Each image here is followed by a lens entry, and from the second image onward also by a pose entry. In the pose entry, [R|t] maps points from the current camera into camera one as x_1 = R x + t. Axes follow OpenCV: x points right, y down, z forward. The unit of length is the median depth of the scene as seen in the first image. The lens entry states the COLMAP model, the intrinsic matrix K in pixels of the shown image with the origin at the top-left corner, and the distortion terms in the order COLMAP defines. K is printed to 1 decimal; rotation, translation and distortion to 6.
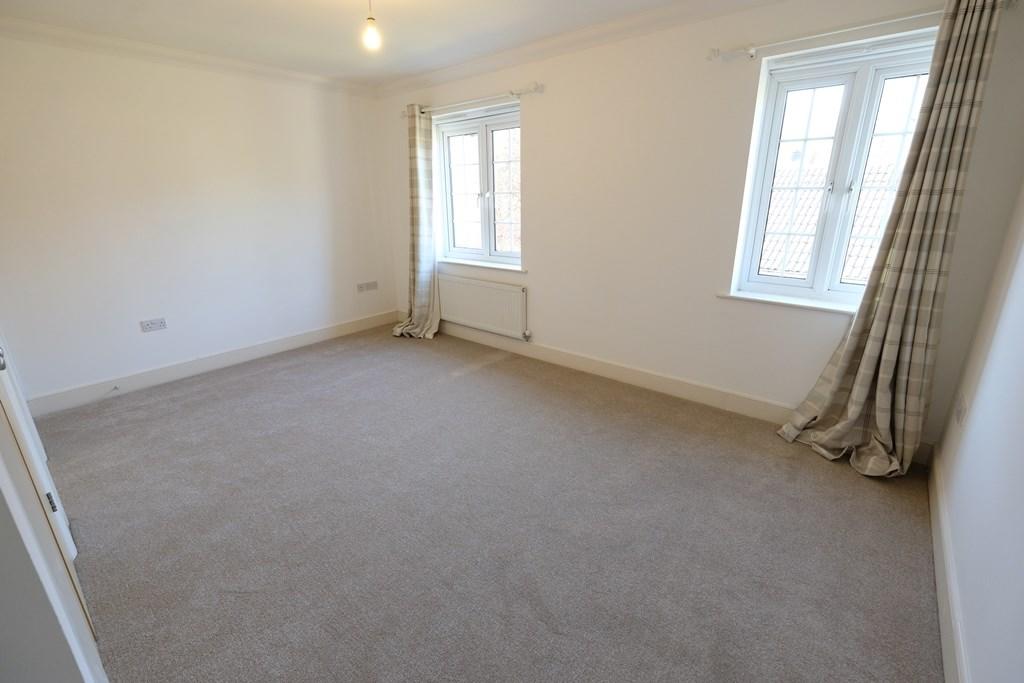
lens RADIAL K [[447.7, 0, 513.0], [0, 447.7, 339.2], [0, 0, 1]] dist [-0.000564, 0.000047]
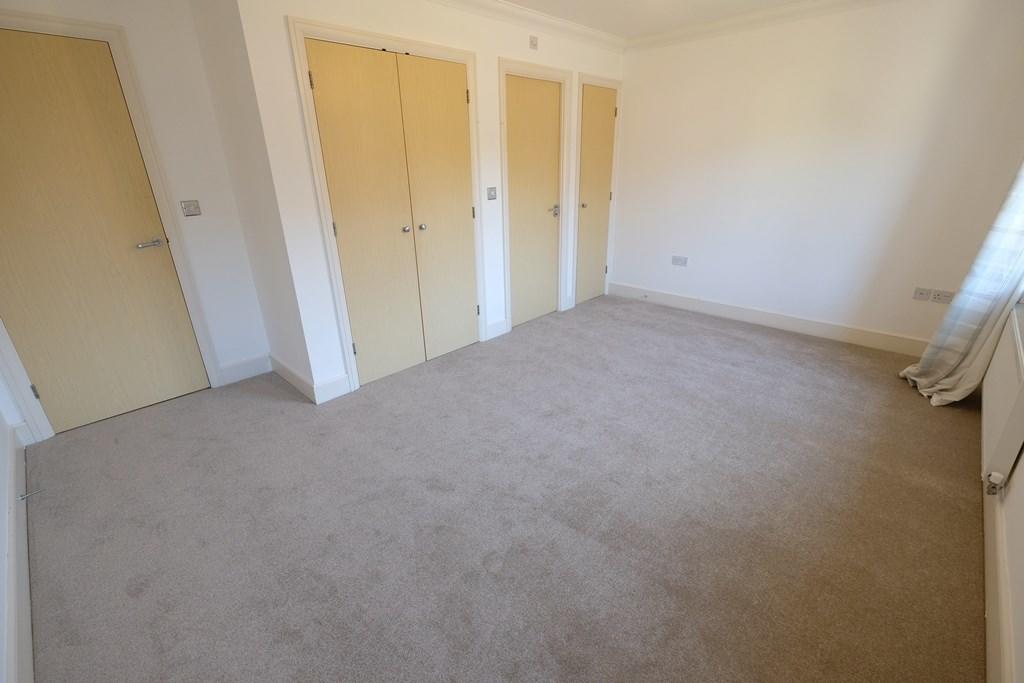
lens RADIAL K [[447.7, 0, 513.0], [0, 447.7, 339.2], [0, 0, 1]] dist [-0.000564, 0.000047]
pose [[-0.072259, 0.381131, -0.921693, 0.407289], [-0.291042, 0.875832, 0.384984, -0.159450], [0.953978, 0.296070, 0.047639, 0.476575]]
